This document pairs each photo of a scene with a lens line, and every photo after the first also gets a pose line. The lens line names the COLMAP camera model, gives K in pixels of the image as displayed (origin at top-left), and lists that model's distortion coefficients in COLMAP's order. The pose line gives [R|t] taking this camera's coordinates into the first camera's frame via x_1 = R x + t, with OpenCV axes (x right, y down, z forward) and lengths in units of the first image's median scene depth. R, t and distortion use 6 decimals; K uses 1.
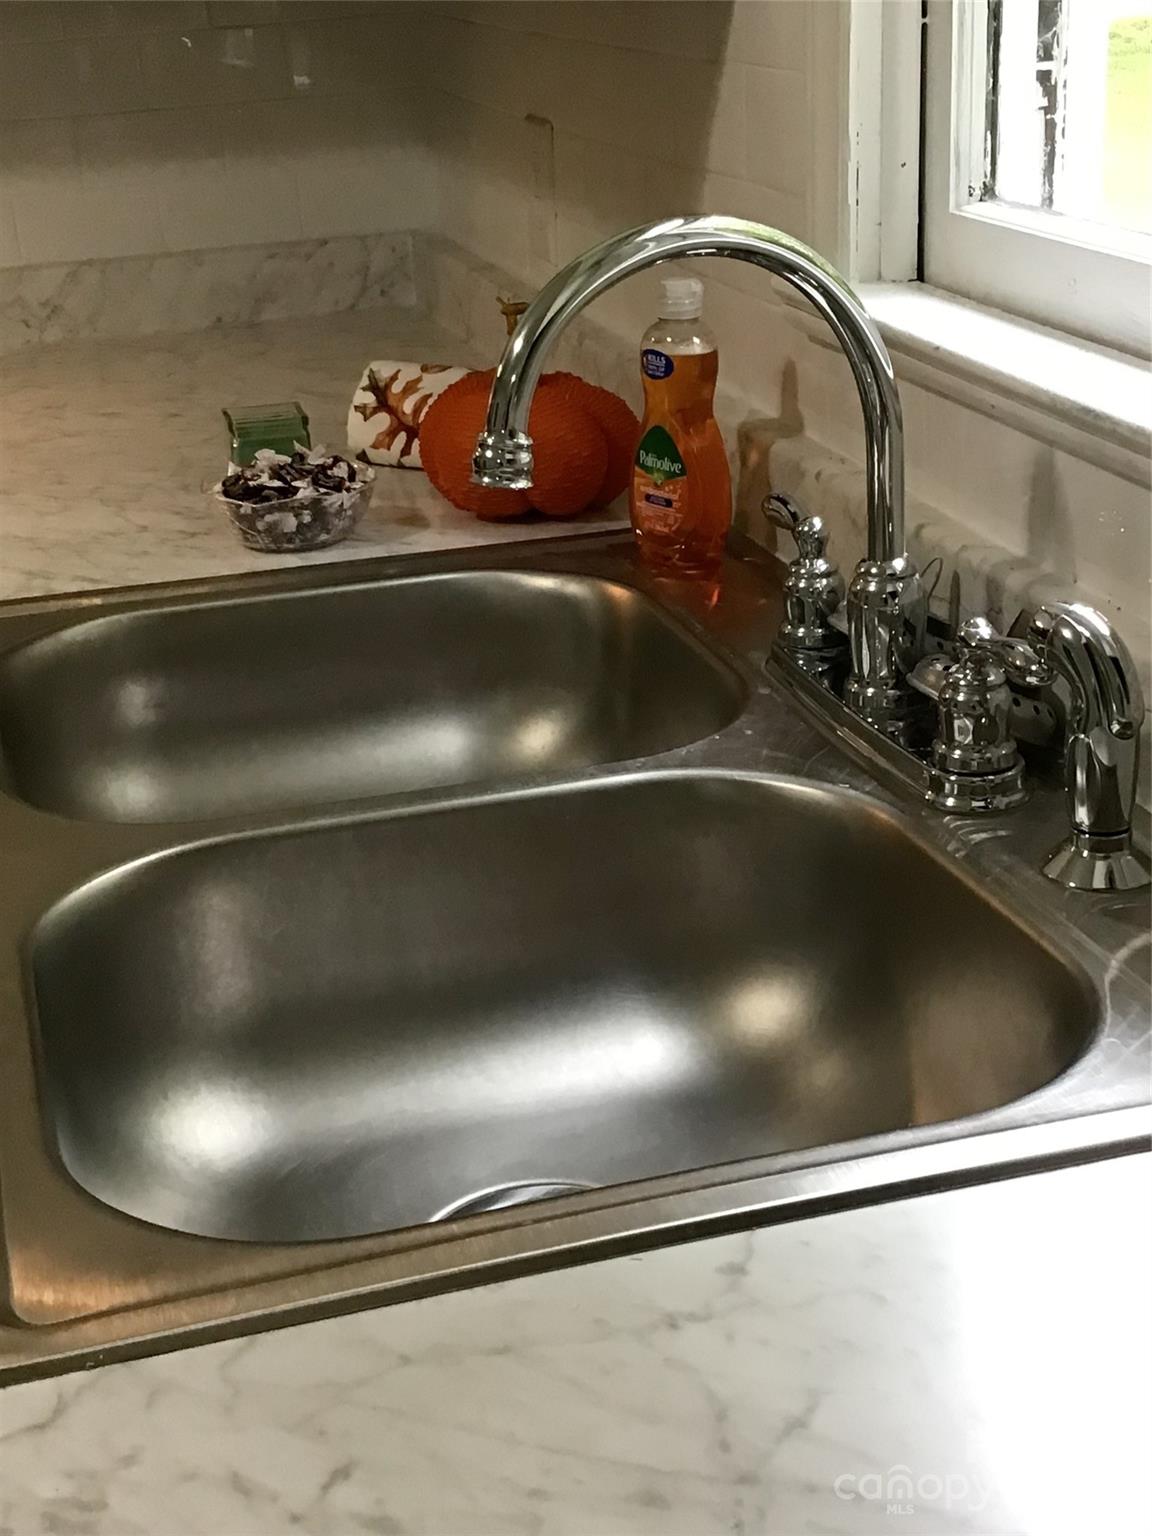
lens RADIAL K [[2157.9, 0, 576.0], [0, 2157.9, 768.0], [0, 0, 1]] dist [-0.011632, -0.008579]
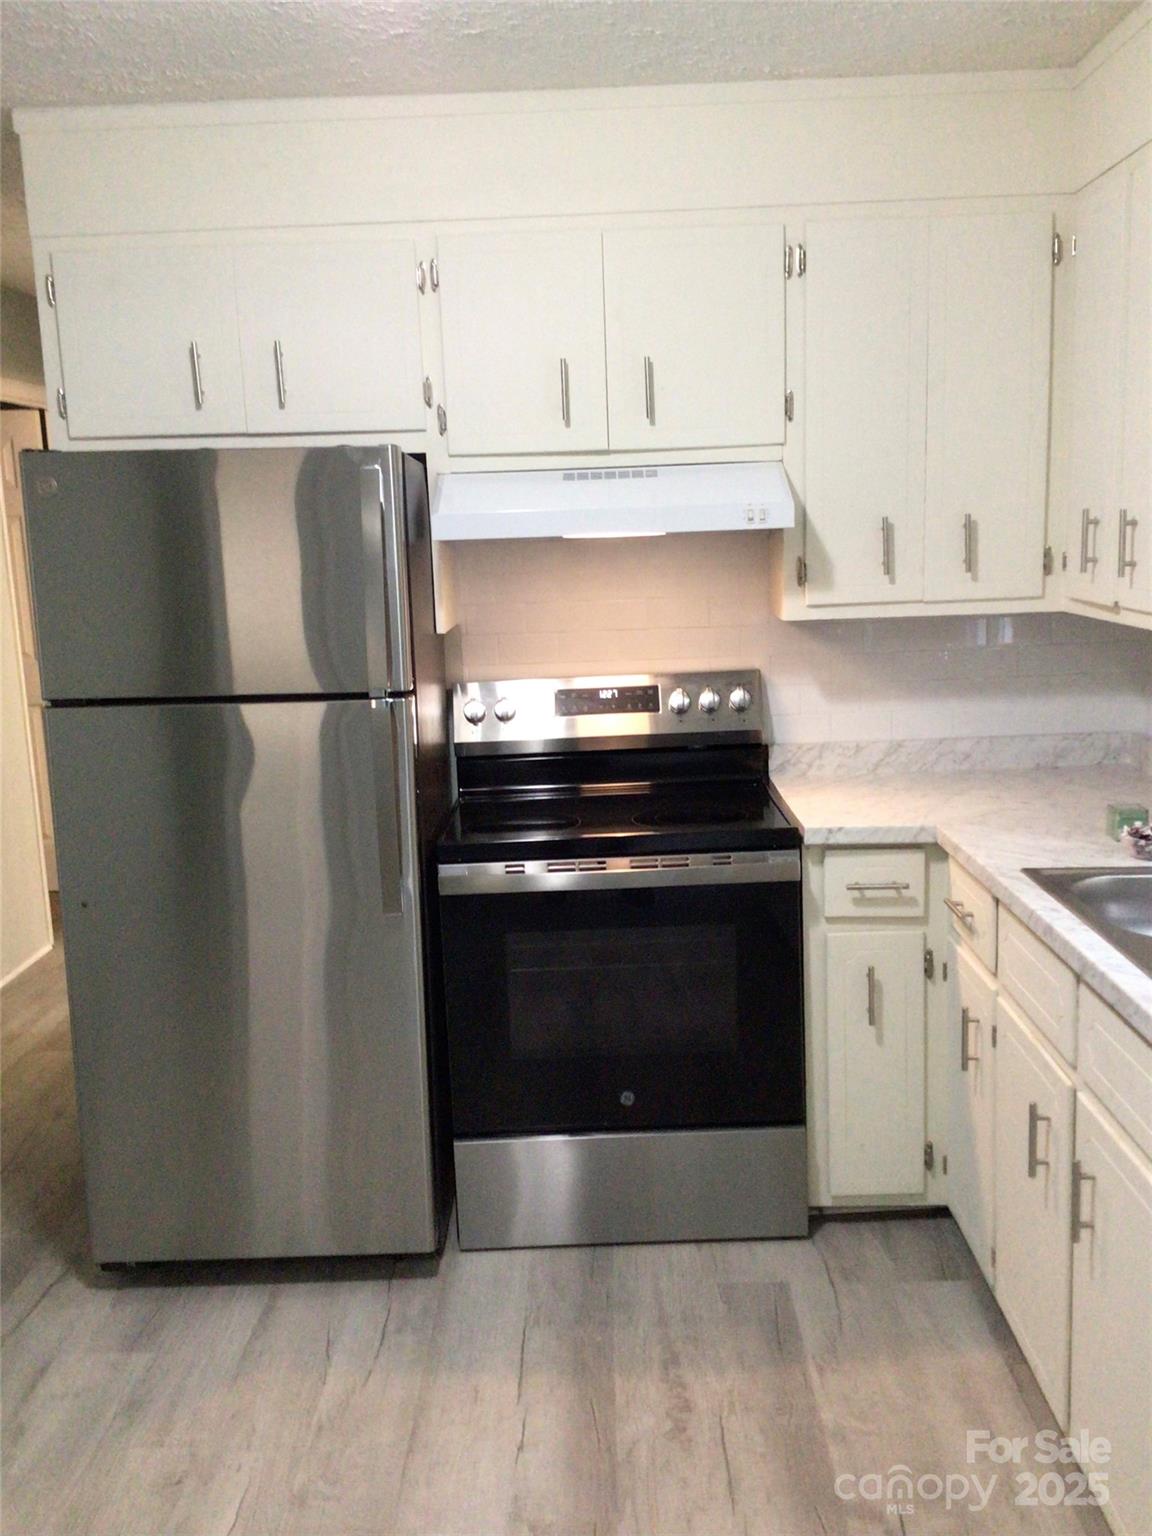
lens RADIAL K [[1380.6, 0, 576.0], [0, 1380.6, 768.0], [0, 0, 1]] dist [0.122651, -0.235107]
pose [[0.956348, 0.061410, -0.285706, -0.215399], [-0.113319, 0.979104, -0.168863, 0.103182], [0.269366, 0.193867, 0.943322, -0.538170]]
